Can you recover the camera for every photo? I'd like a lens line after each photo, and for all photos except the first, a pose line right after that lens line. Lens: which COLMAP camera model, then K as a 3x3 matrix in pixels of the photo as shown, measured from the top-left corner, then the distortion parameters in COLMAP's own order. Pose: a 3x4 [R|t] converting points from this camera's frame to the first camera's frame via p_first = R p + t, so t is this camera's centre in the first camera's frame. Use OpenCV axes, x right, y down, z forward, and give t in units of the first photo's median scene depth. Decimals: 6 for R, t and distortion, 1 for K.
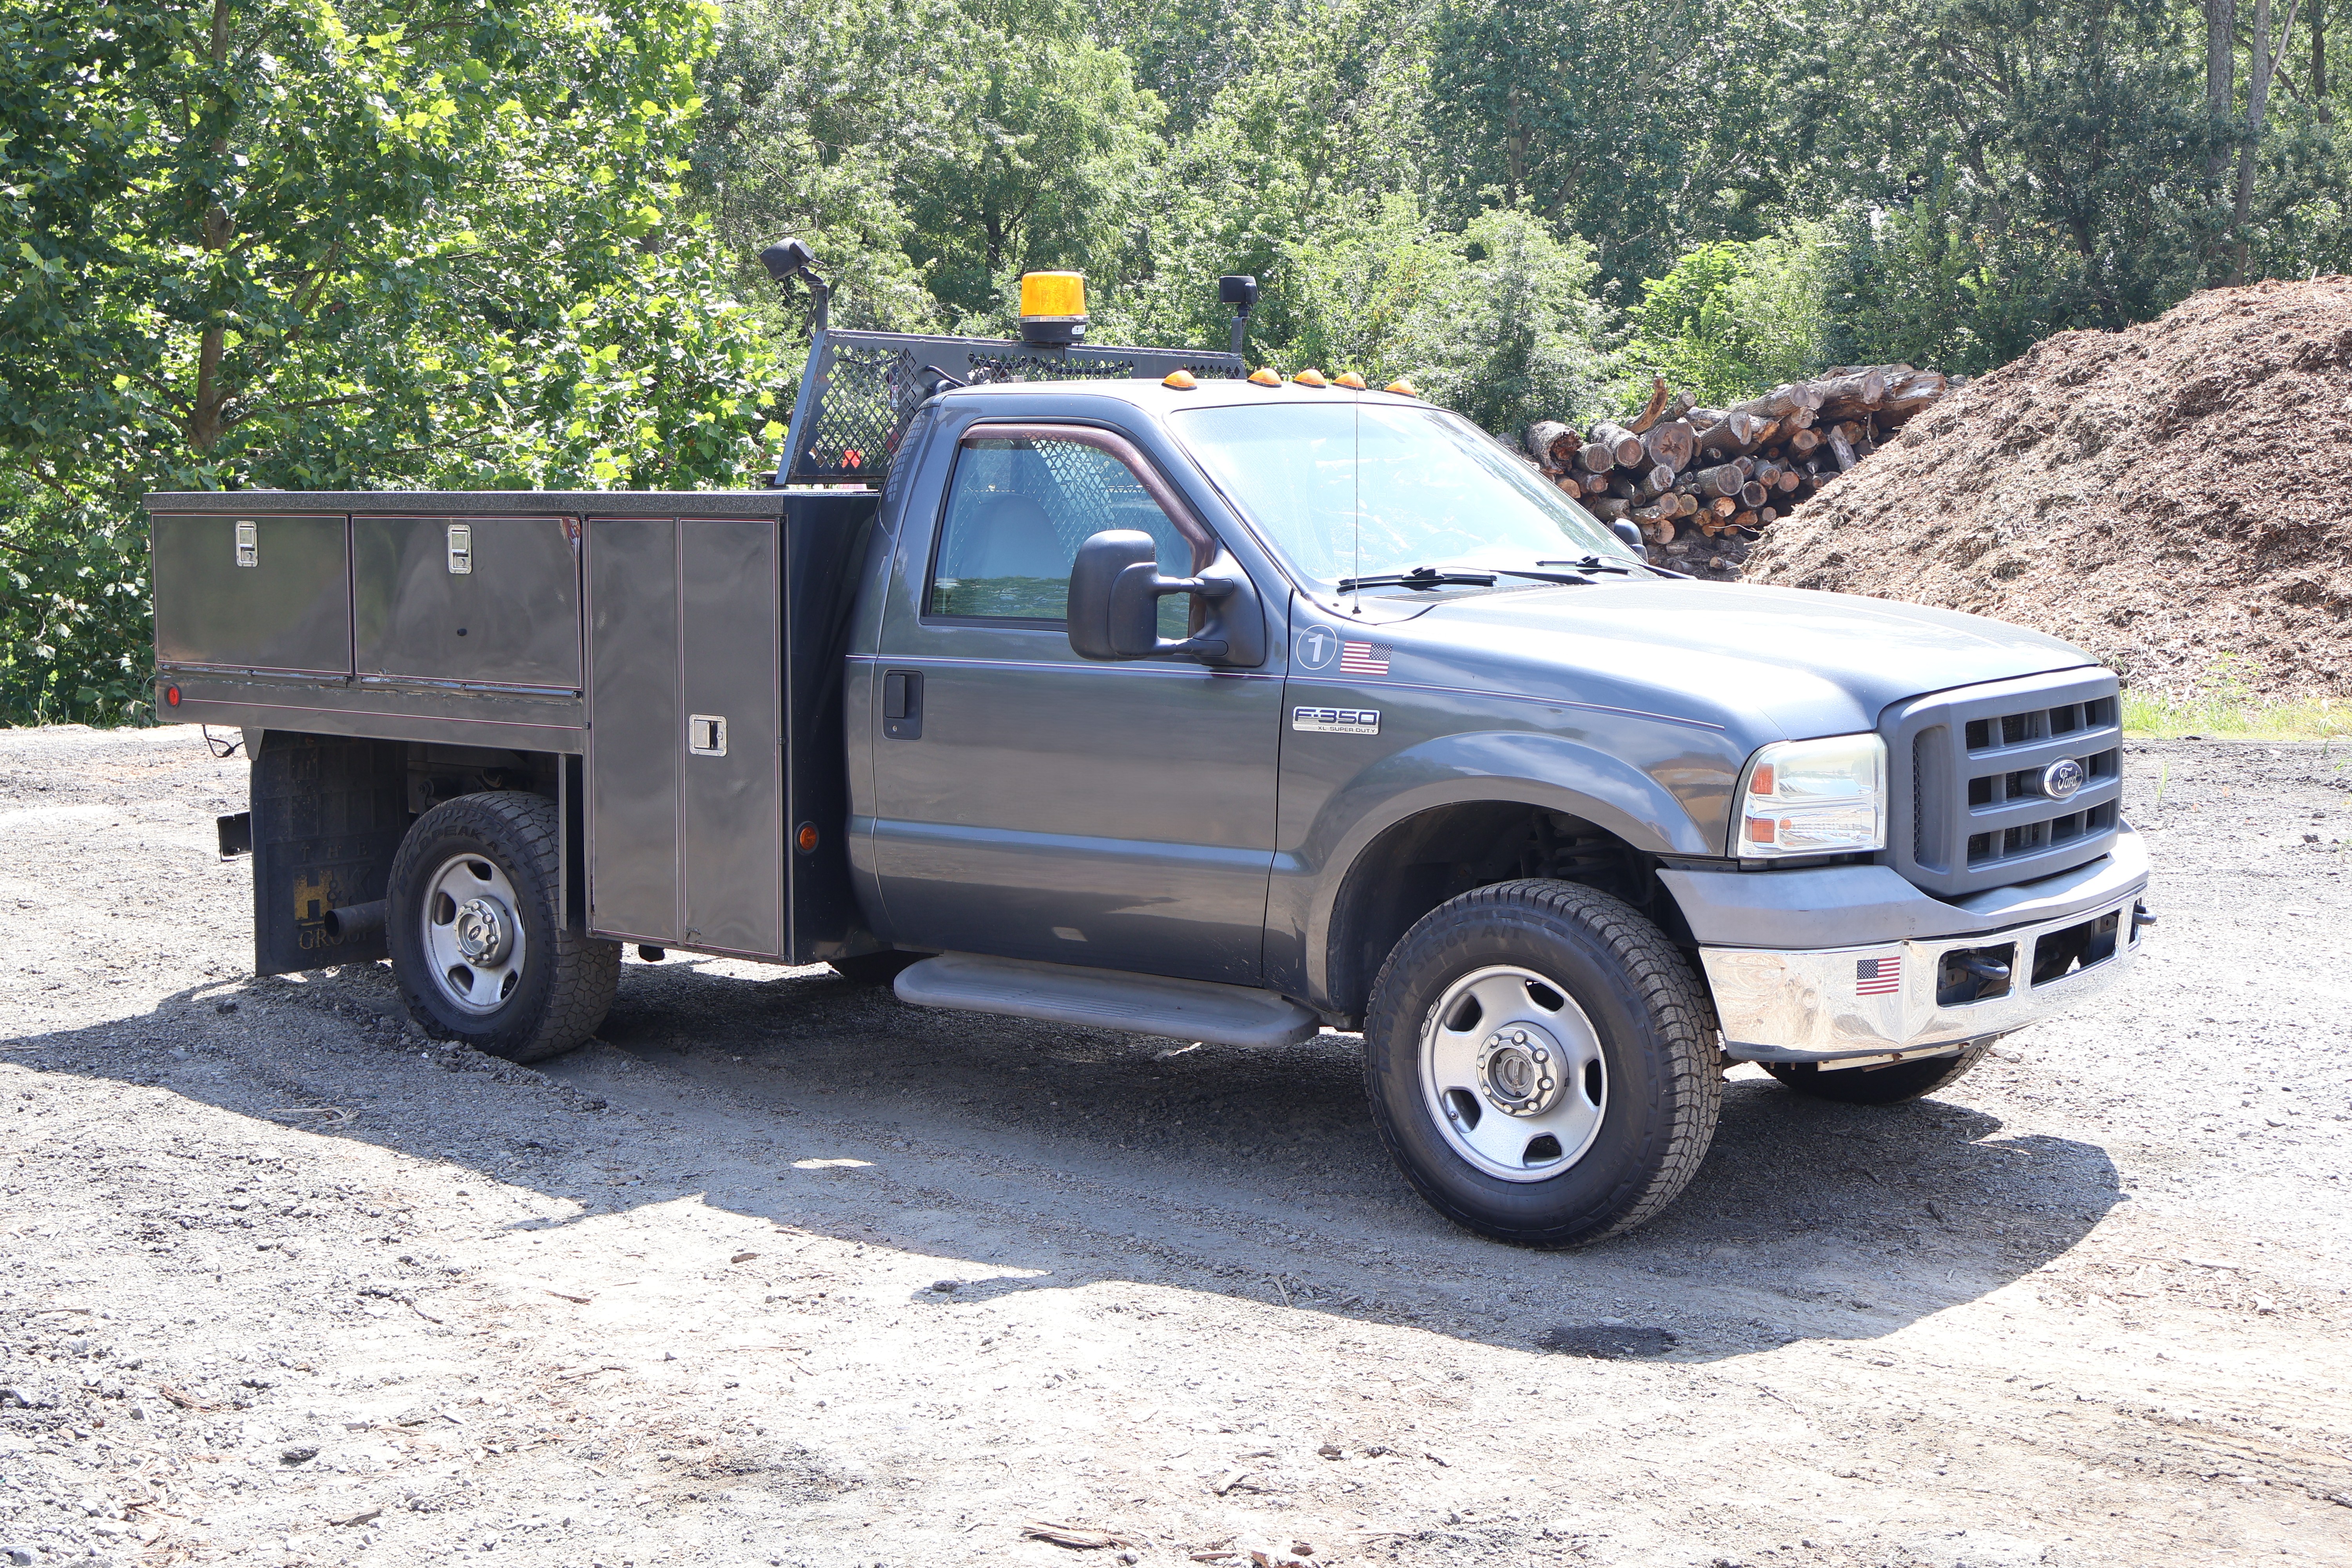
lens RADIAL K [[2917.6, 0, 1176.0], [0, 2917.6, 784.0], [0, 0, 1]] dist [0.022641, -0.072485]
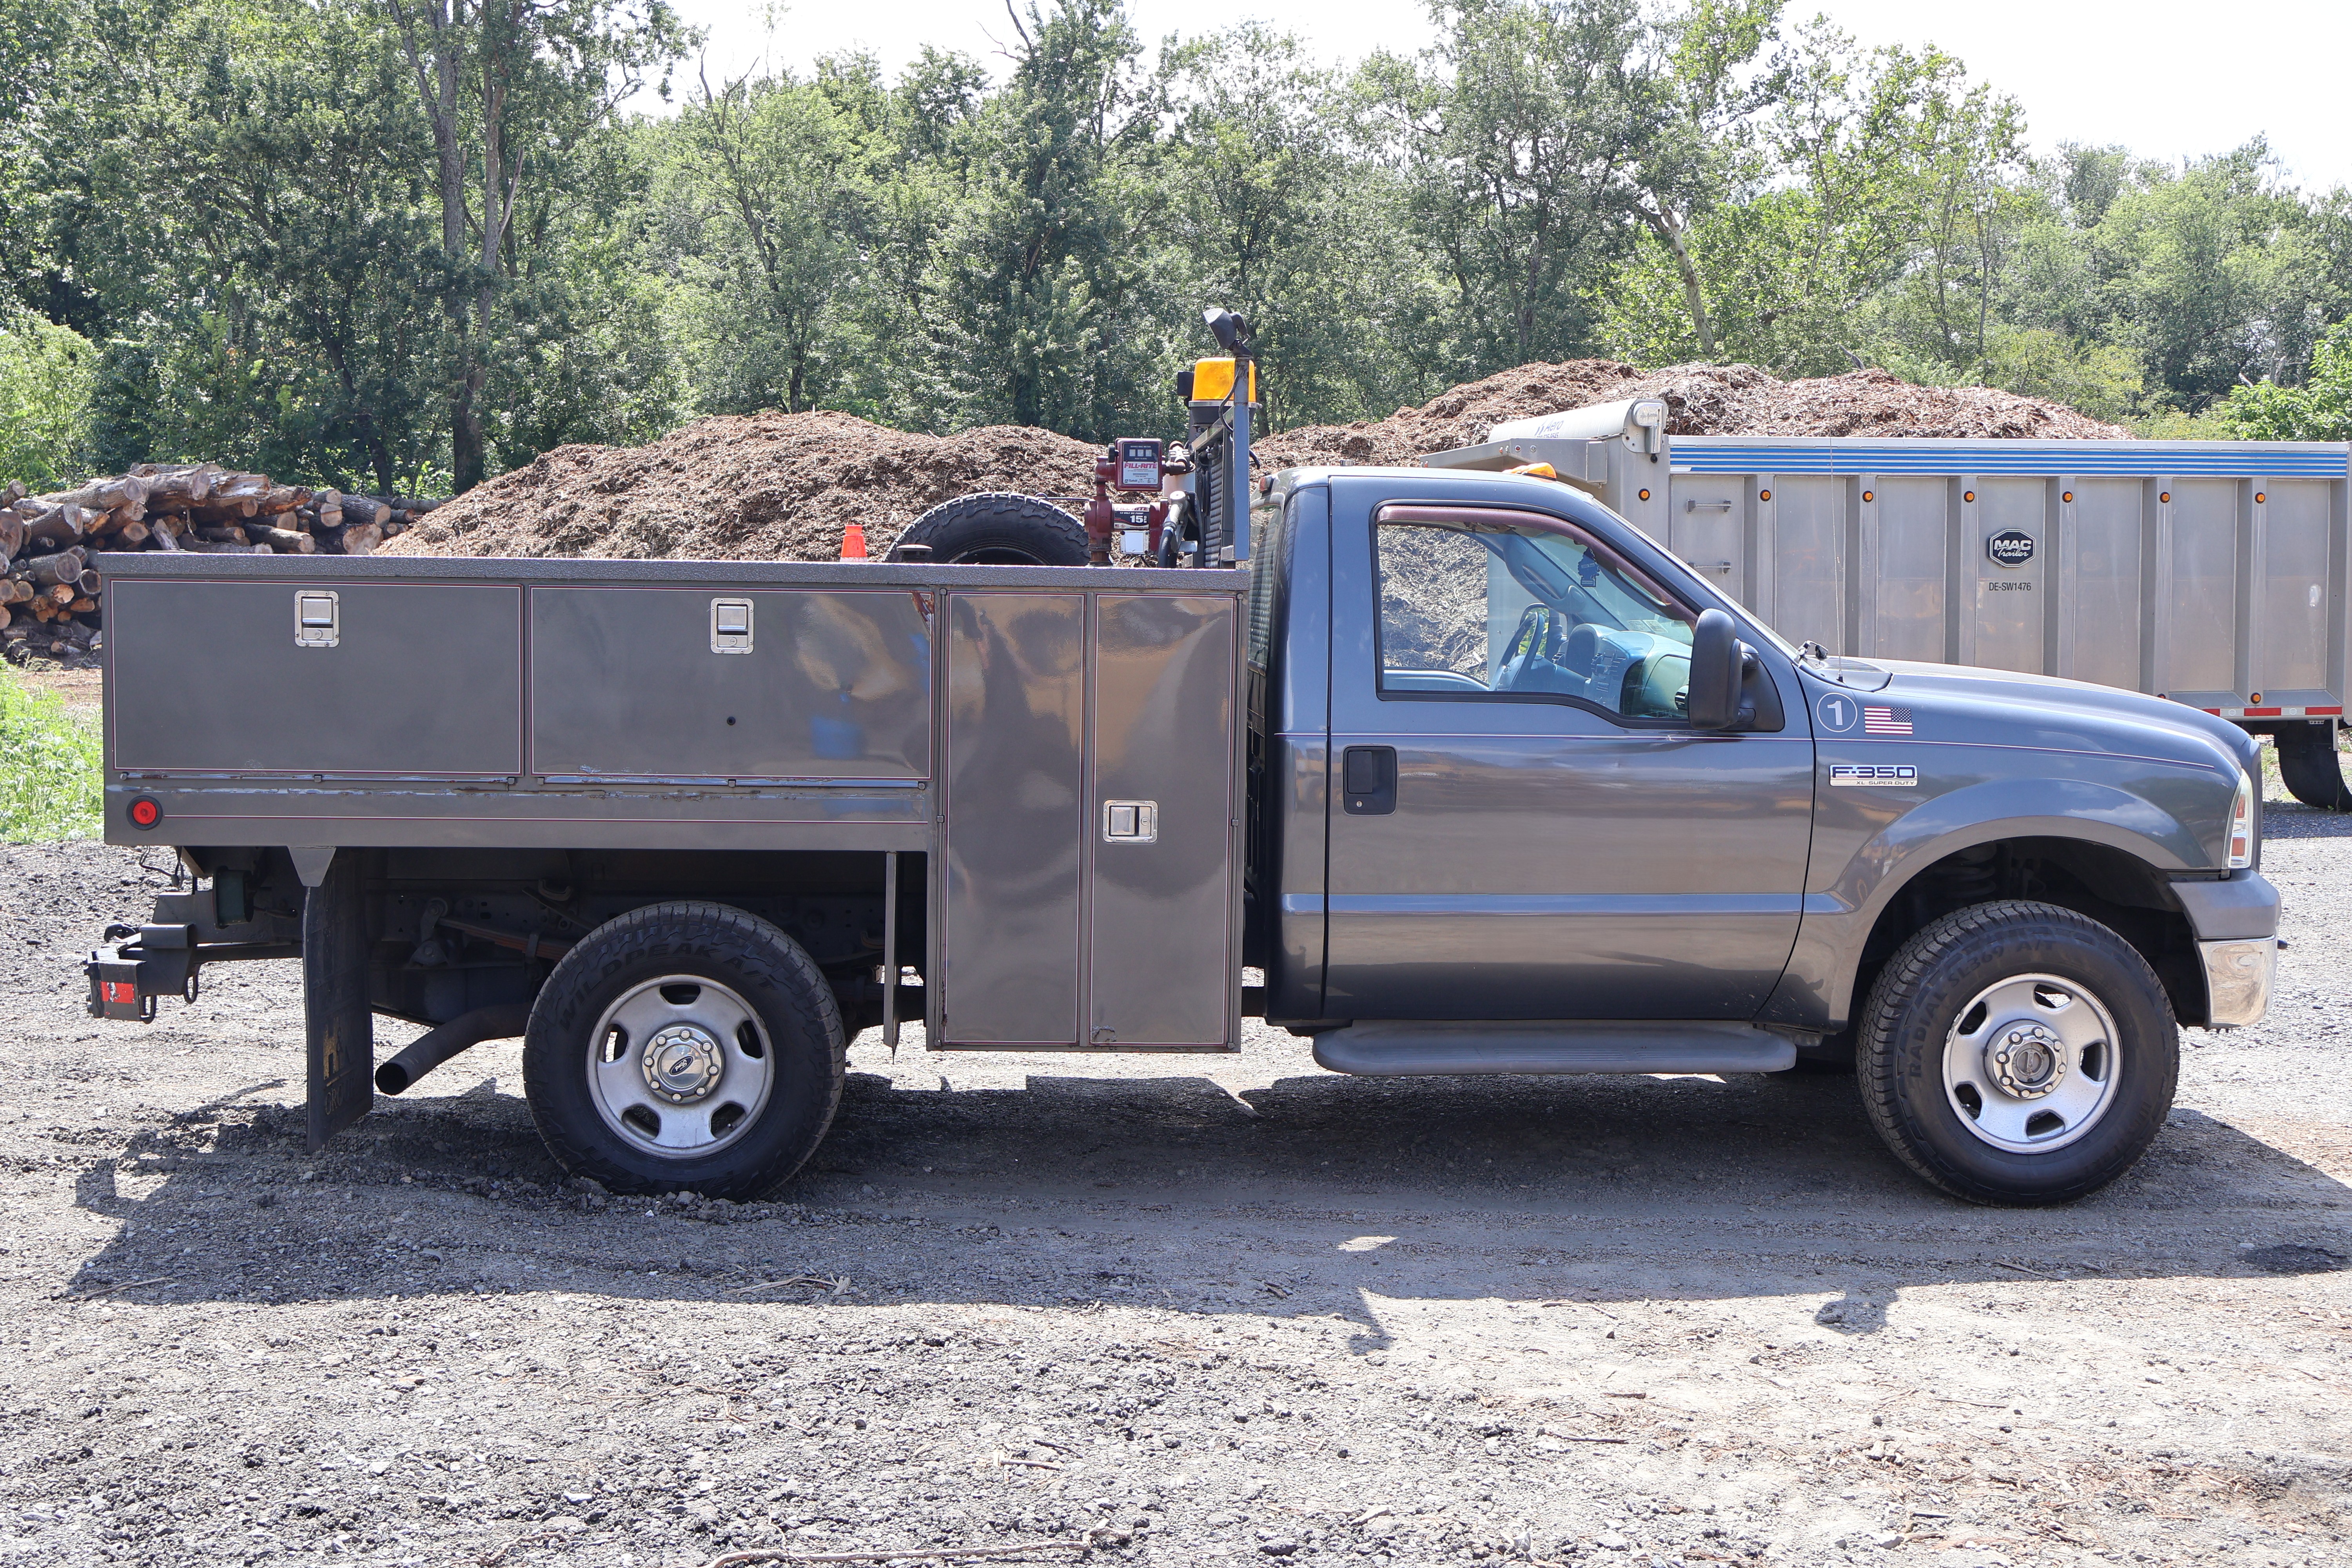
lens RADIAL K [[2557.0, 0, 1162.9], [0, 2557.0, 788.5], [0, 0, 1]] dist [0.020217, -0.029900]
pose [[0.756448, -0.038377, 0.652927, -0.207133], [0.052031, 0.998644, -0.001584, -0.007553], [-0.651981, 0.035171, 0.757419, 0.106548]]
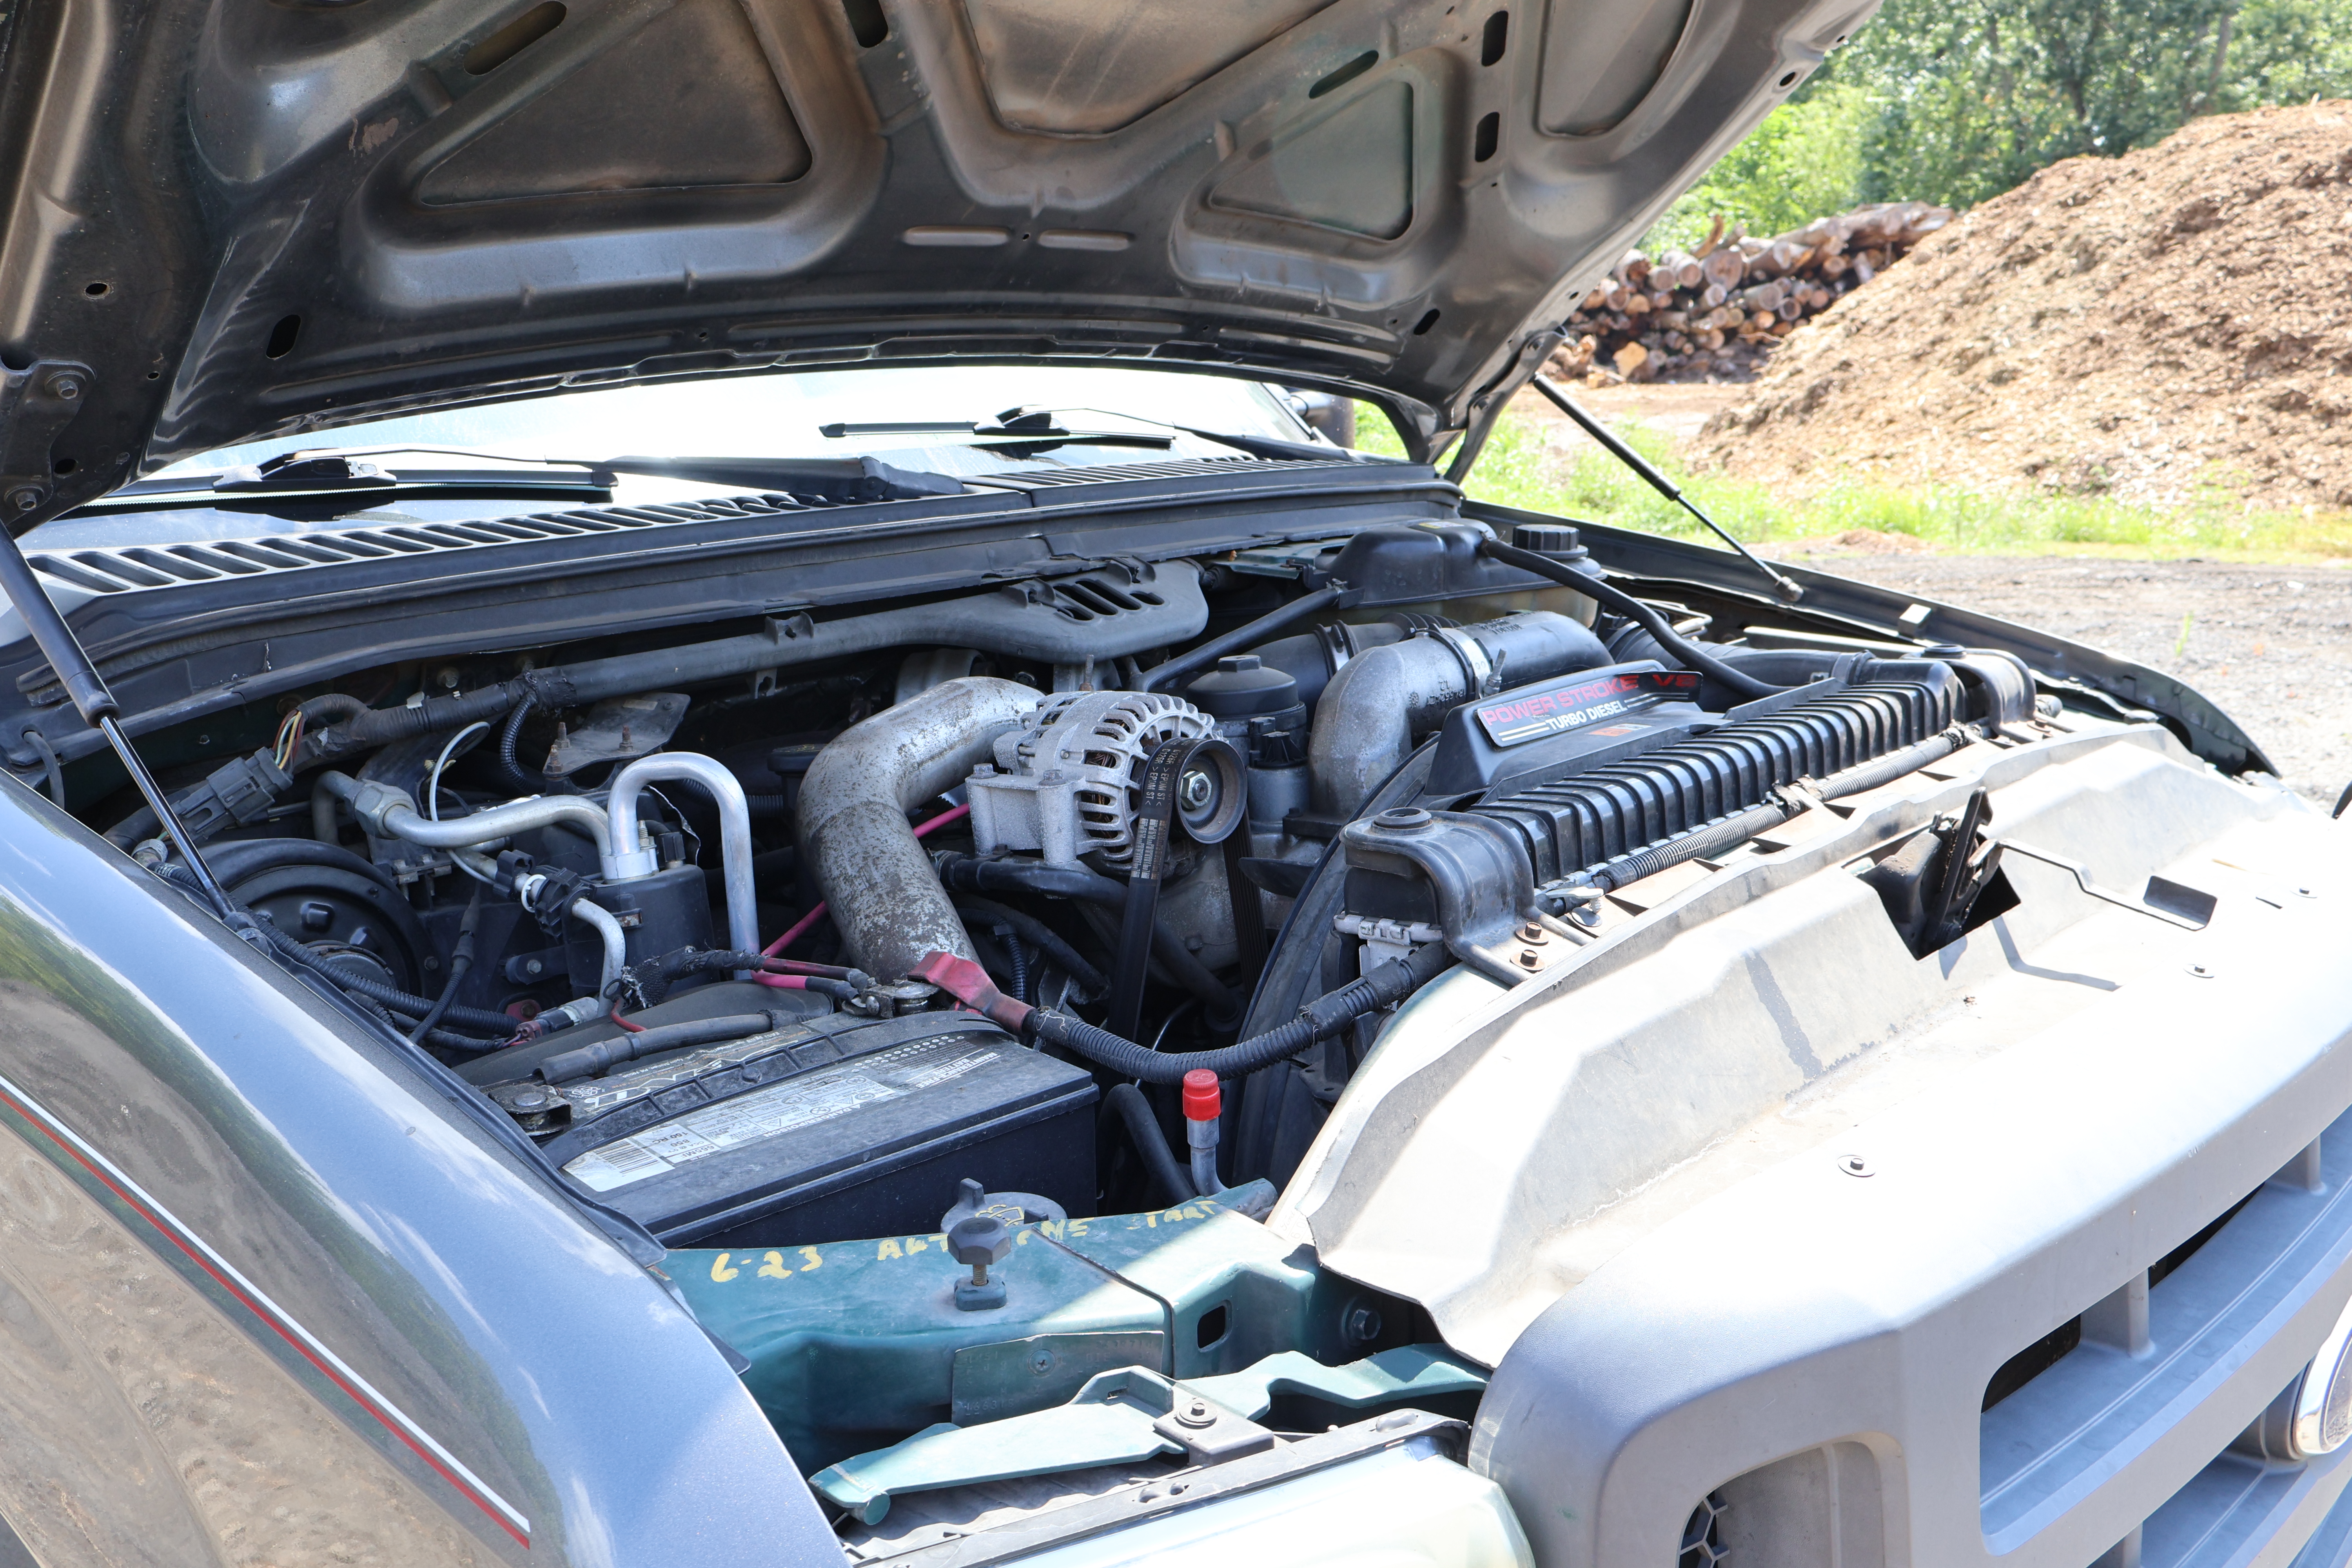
lens RADIAL K [[1966.5, 0, 1170.0], [0, 1966.5, 791.7], [0, 0, 1]] dist [-0.002857, 0.006863]
pose [[0.993854, 0.027994, -0.107098, 0.054669], [-0.012654, 0.989883, 0.141317, -0.018493], [0.109971, -0.139093, 0.984154, 0.206622]]
